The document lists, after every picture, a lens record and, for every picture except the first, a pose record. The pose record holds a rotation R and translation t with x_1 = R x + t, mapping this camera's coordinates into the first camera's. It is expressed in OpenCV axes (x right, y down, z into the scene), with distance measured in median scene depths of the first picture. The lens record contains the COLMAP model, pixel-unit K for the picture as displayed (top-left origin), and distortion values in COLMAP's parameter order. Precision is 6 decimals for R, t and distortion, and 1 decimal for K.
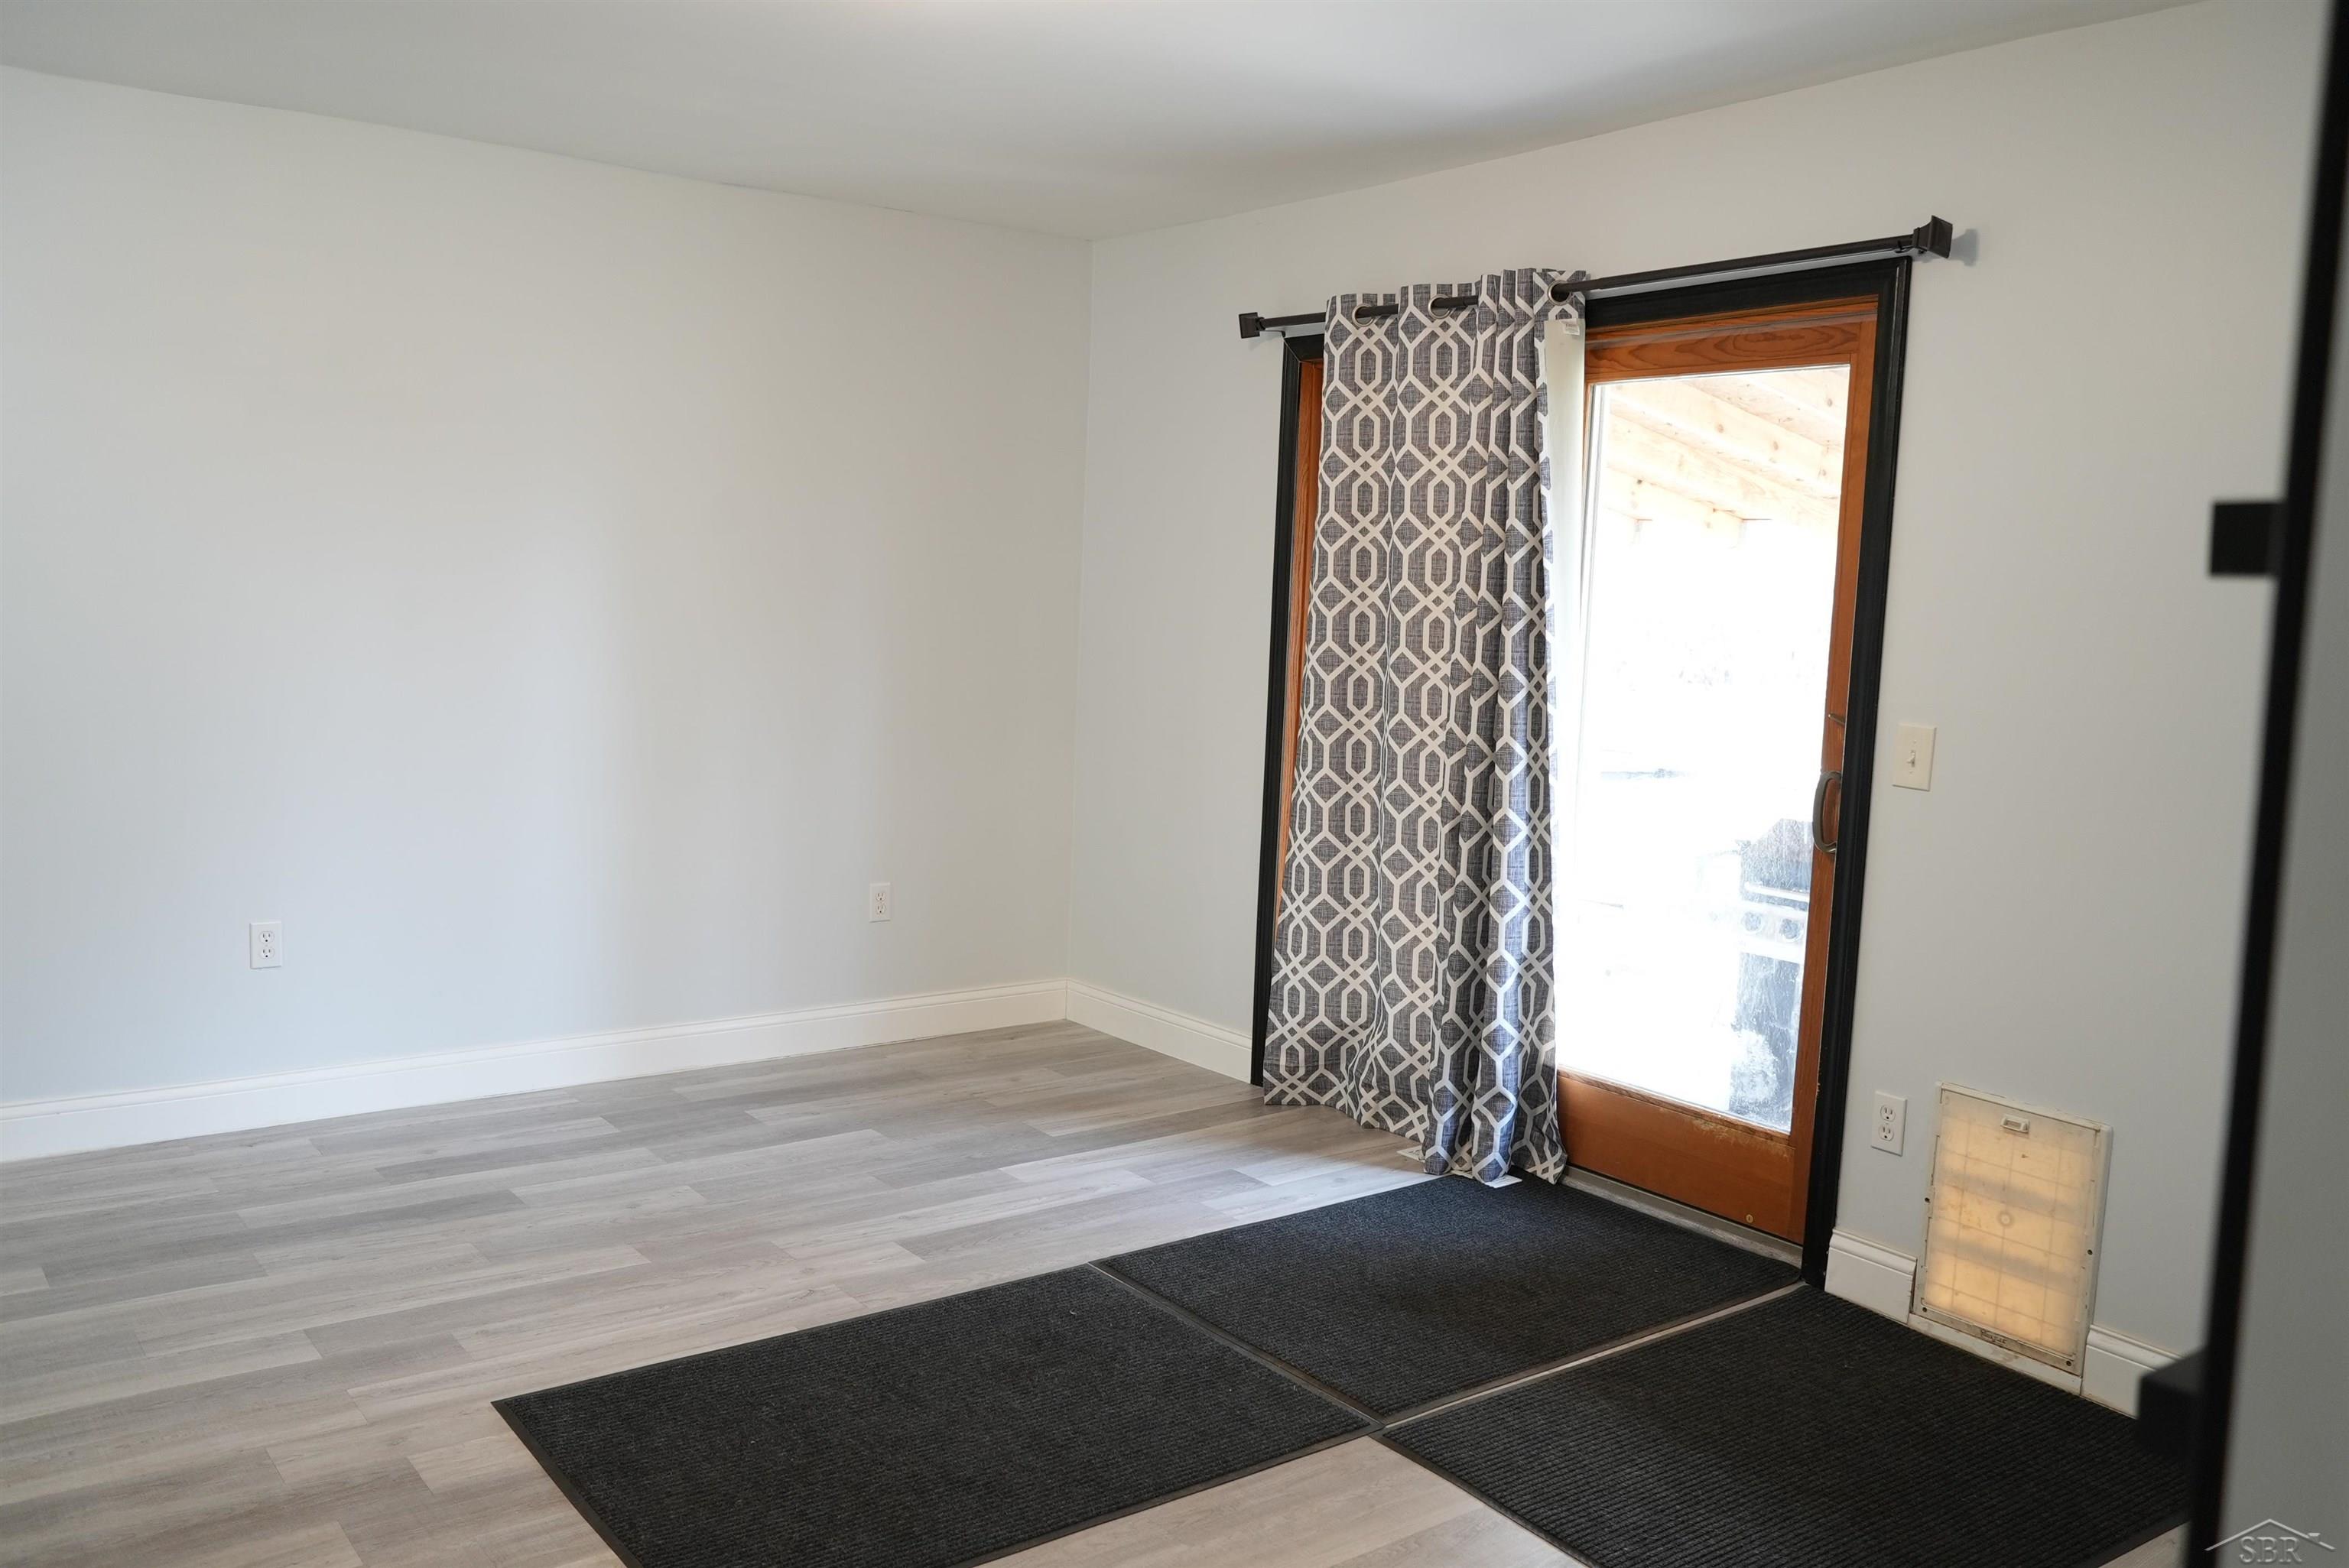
lens RADIAL K [[1912.4, 0, 1173.8], [0, 1912.4, 783.6], [0, 0, 1]] dist [-0.010218, 0.016656]
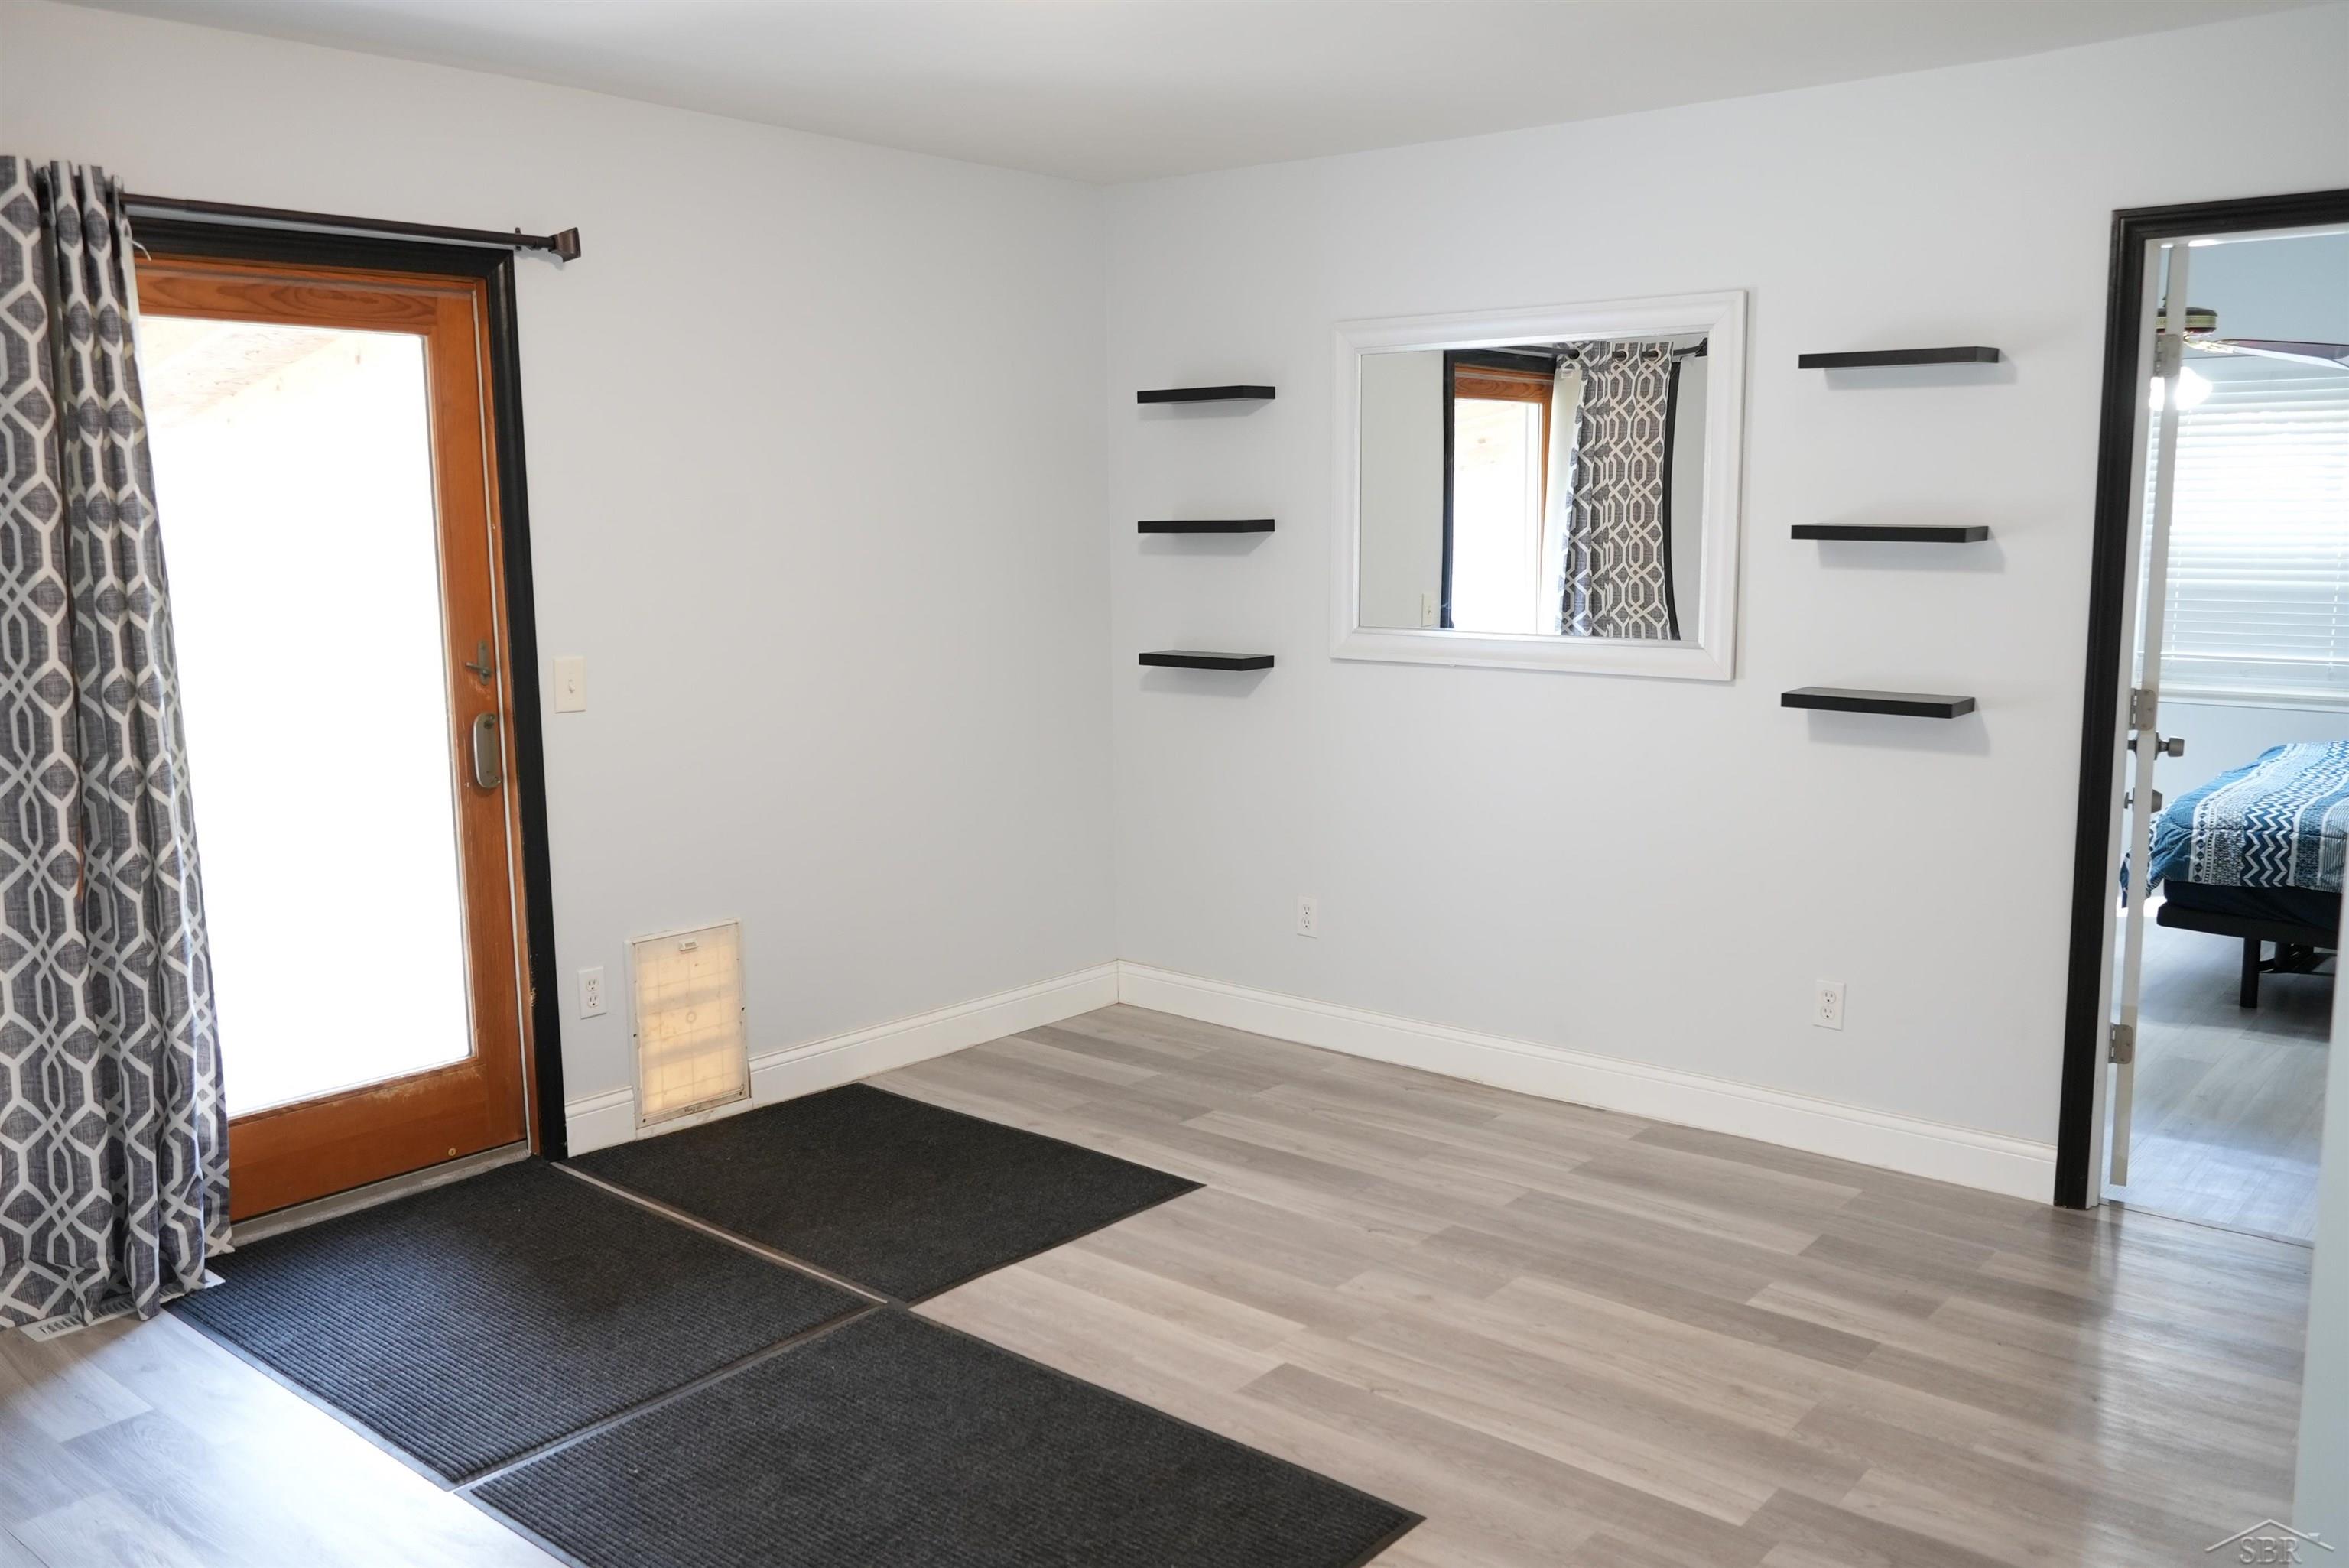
lens RADIAL K [[1912.4, 0, 1174.3], [0, 1912.4, 785.8], [0, 0, 1]] dist [-0.010218, 0.016656]
pose [[-0.244161, -0.175266, 0.953765, -0.820202], [0.102595, 0.973343, 0.205128, -0.153318], [-0.964292, 0.147936, -0.219671, 0.884435]]
